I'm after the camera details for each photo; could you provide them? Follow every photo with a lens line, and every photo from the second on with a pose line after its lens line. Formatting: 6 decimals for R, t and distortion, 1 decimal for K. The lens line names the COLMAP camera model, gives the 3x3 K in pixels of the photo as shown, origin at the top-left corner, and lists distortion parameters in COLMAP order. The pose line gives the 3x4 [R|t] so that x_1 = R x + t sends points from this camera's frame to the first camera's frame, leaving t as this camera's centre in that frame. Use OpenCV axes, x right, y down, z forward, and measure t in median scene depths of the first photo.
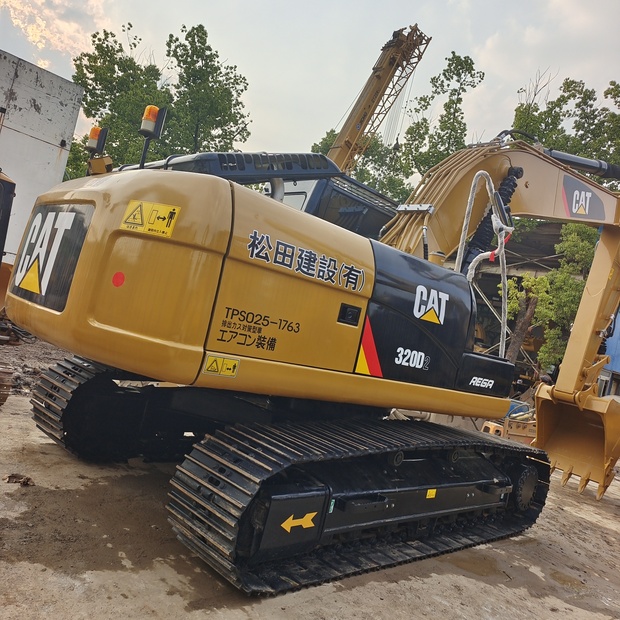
lens RADIAL K [[565.0, 0, 315.3], [0, 565.0, 308.8], [0, 0, 1]] dist [0.030325, 0.009942]
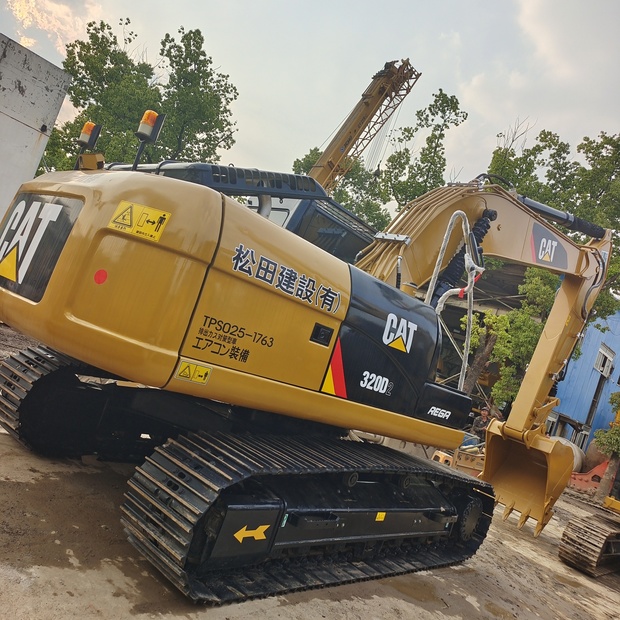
lens RADIAL K [[564.5, 0, 317.3], [0, 564.5, 310.1], [0, 0, 1]] dist [0.027800, 0.021093]
pose [[0.992070, 0.108006, 0.064275, -0.015586], [-0.106383, 0.993926, -0.028163, -0.003796], [-0.066926, 0.021102, 0.997535, -0.021562]]
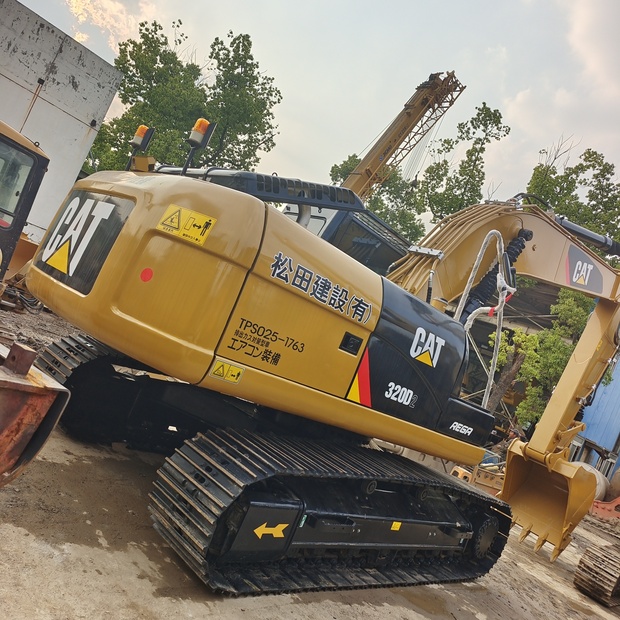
lens RADIAL K [[564.5, 0, 317.3], [0, 564.5, 310.1], [0, 0, 1]] dist [0.027800, 0.021093]
pose [[0.984293, 0.175885, 0.015229, -0.024121], [-0.175390, 0.984062, -0.029350, -0.008064], [-0.020148, 0.026218, 0.999453, -0.047720]]
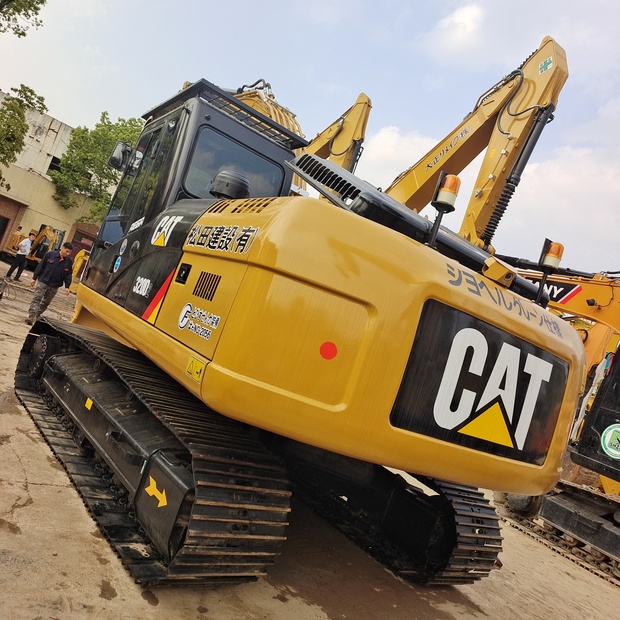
lens RADIAL K [[549.7, 0, 310.8], [0, 549.7, 304.4], [0, 0, 1]] dist [0.011155, 0.020799]
pose [[0.197658, -0.105192, 0.974611, -1.082466], [-0.324522, 0.931142, 0.166316, -0.219161], [-0.924996, -0.349156, 0.149911, 0.972831]]
